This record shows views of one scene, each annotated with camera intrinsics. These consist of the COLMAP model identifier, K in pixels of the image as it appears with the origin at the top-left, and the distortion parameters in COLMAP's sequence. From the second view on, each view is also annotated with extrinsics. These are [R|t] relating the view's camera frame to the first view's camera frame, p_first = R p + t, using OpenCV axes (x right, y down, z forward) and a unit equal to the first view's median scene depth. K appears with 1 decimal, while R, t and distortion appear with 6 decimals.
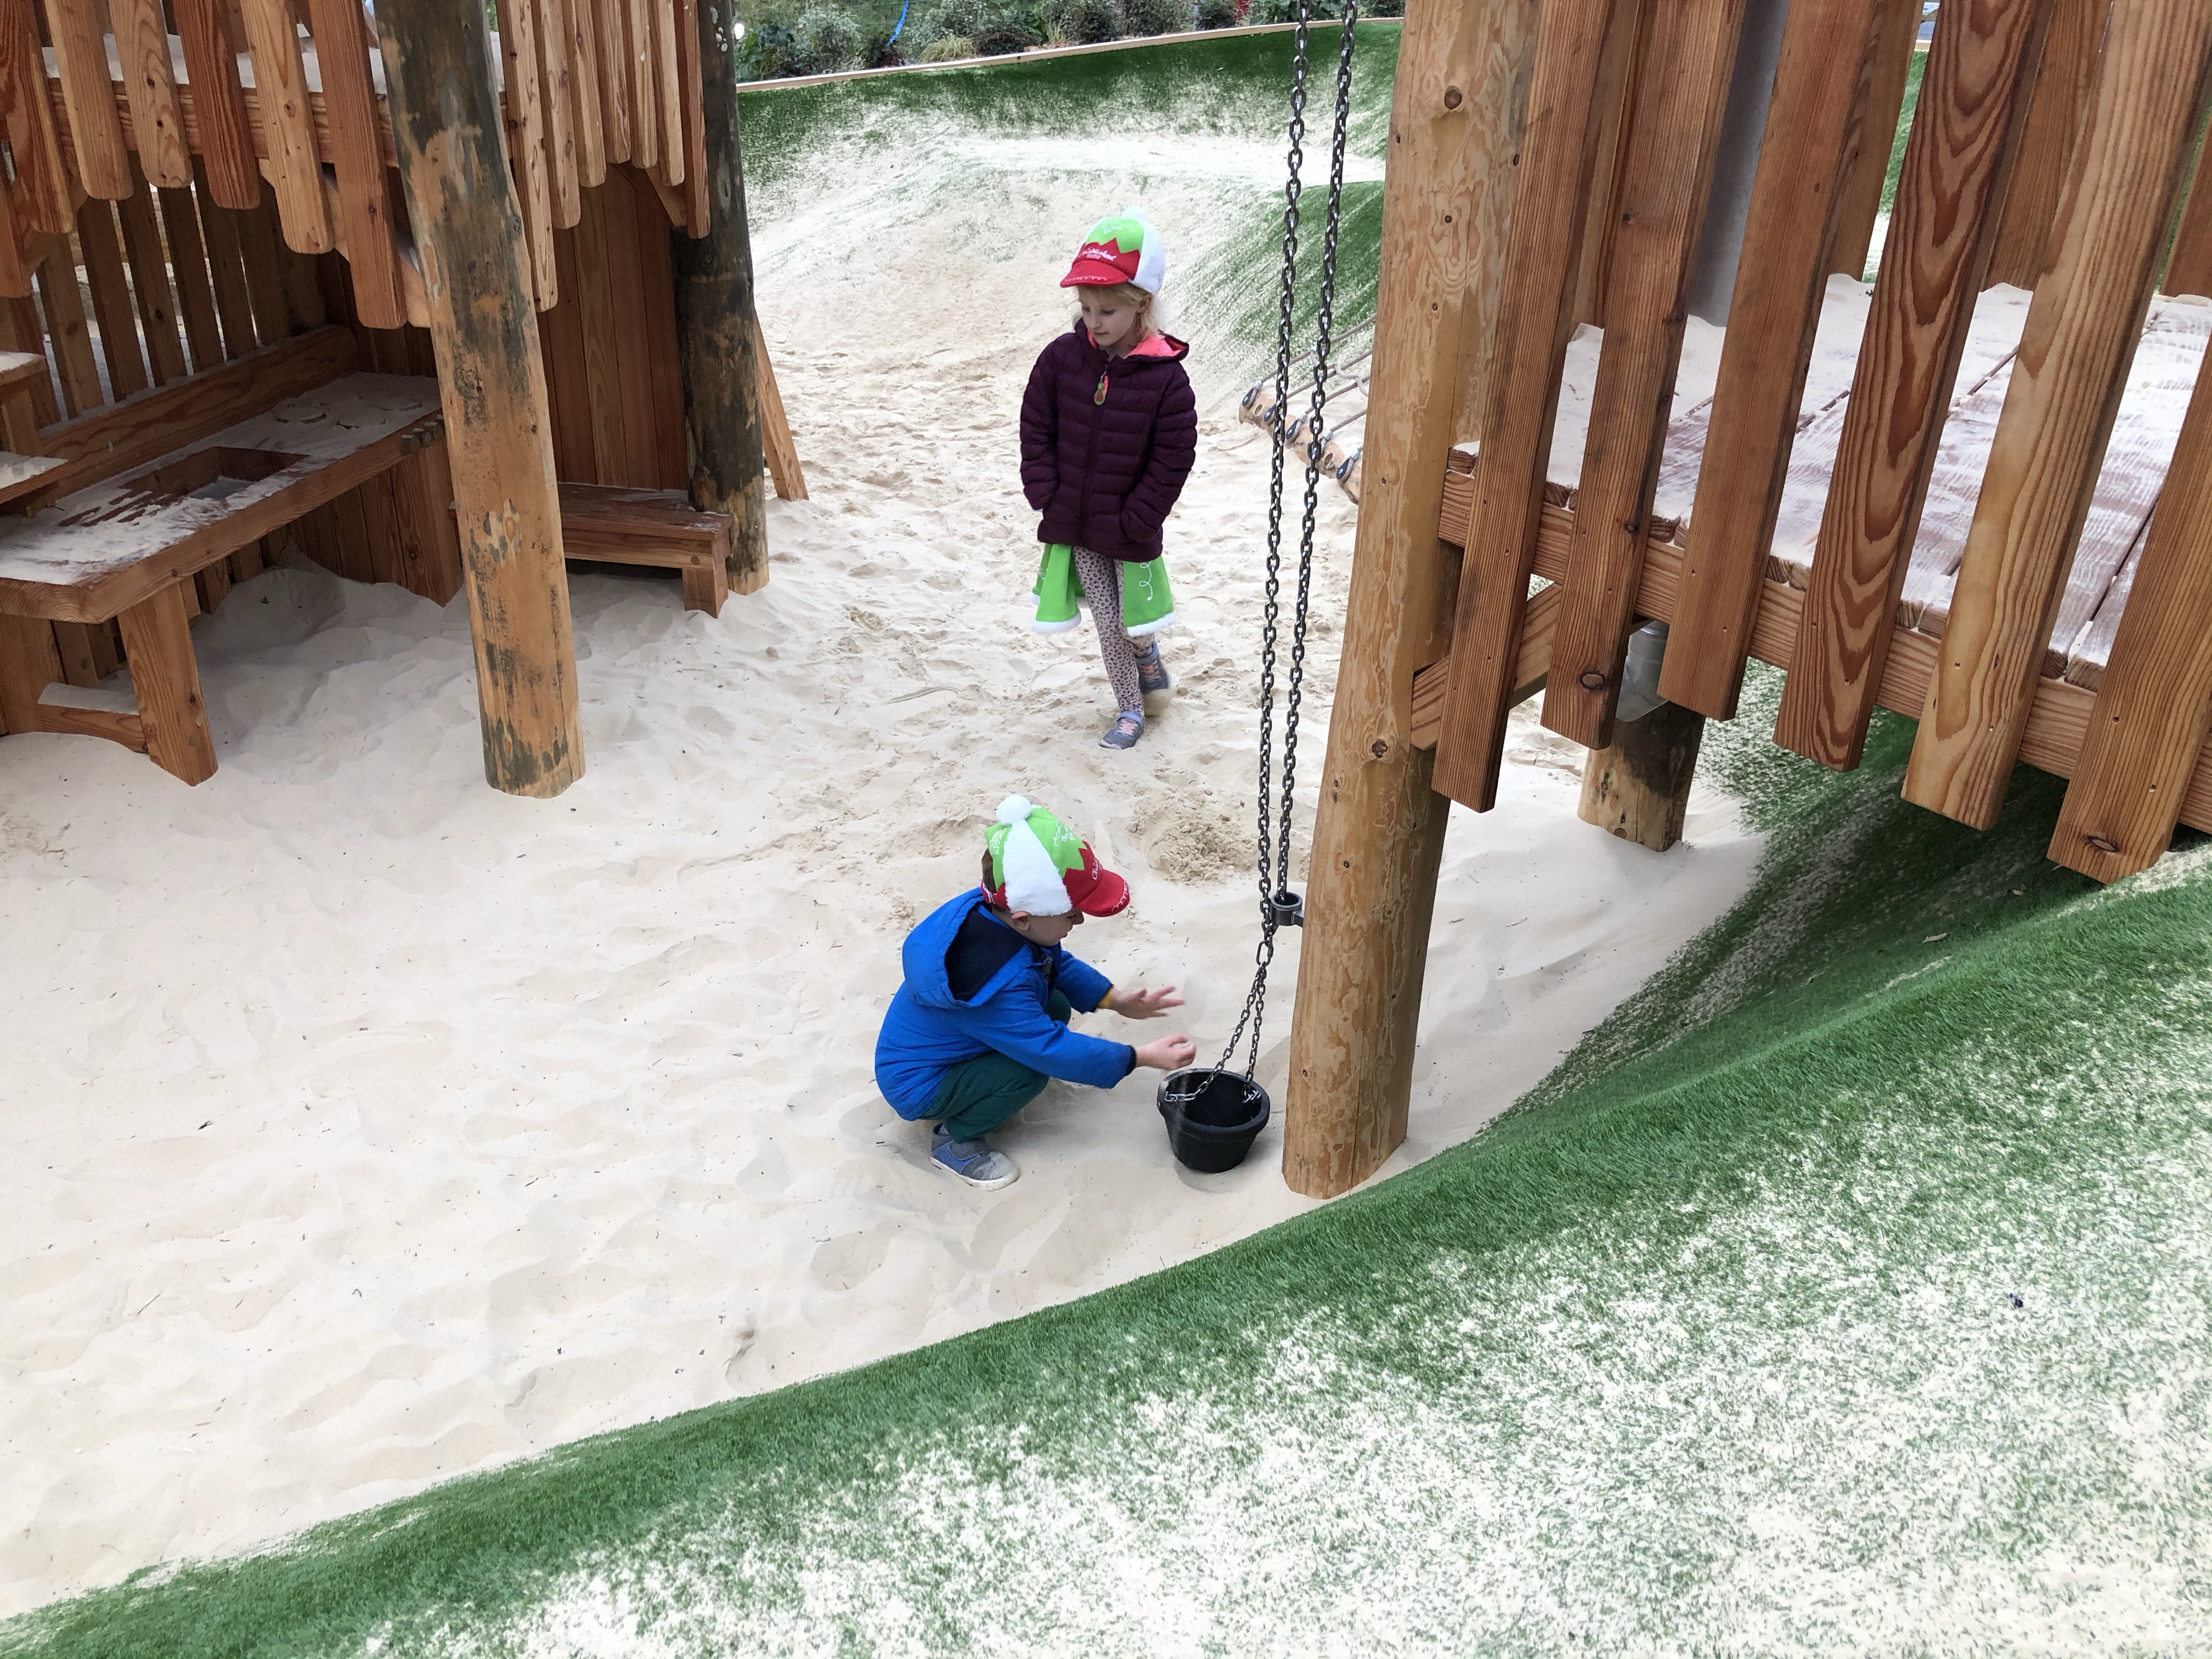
lens RADIAL K [[1803.7, 0, 1104.7], [0, 1803.7, 830.8], [0, 0, 1]] dist [0.002840, 0.001410]
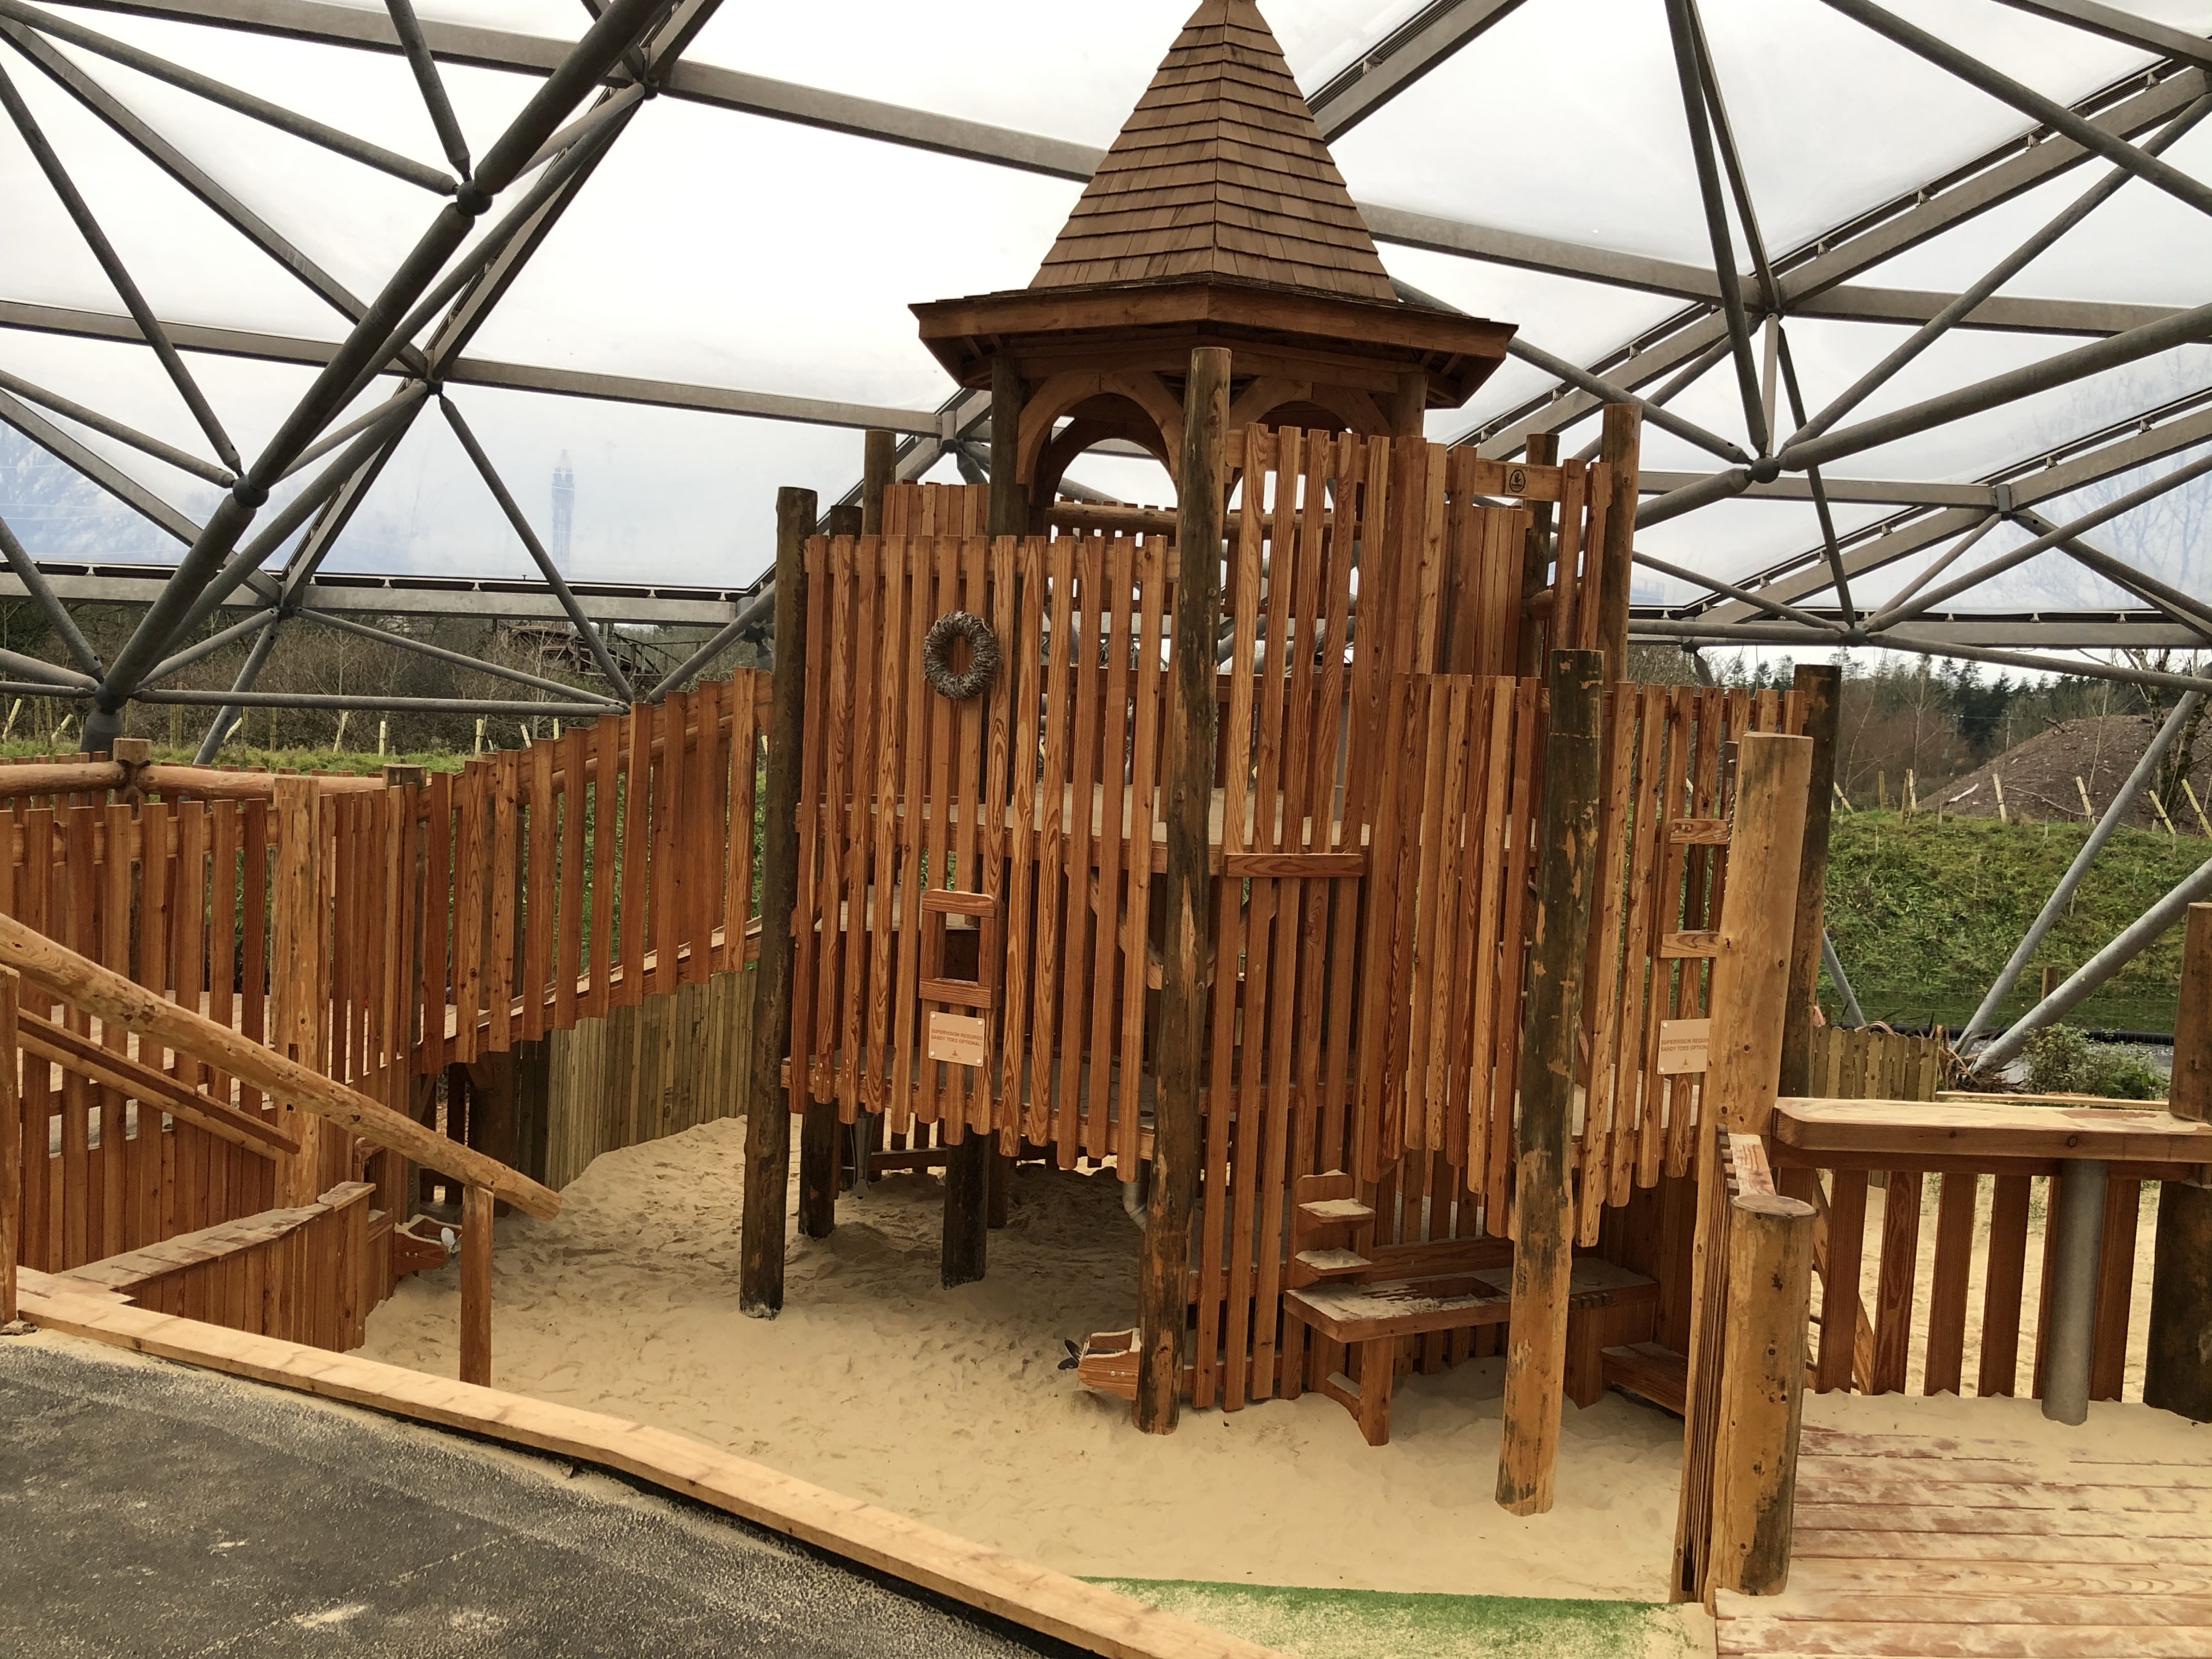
lens RADIAL K [[1998.2, 0, 1106.1], [0, 1998.2, 829.0], [0, 0, 1]] dist [0.000060, 0.000179]
pose [[0.578076, 0.054159, -0.814184, 1.041527], [-0.400136, 0.888406, -0.225002, -0.017871], [0.711140, 0.455852, 0.535237, -0.617551]]
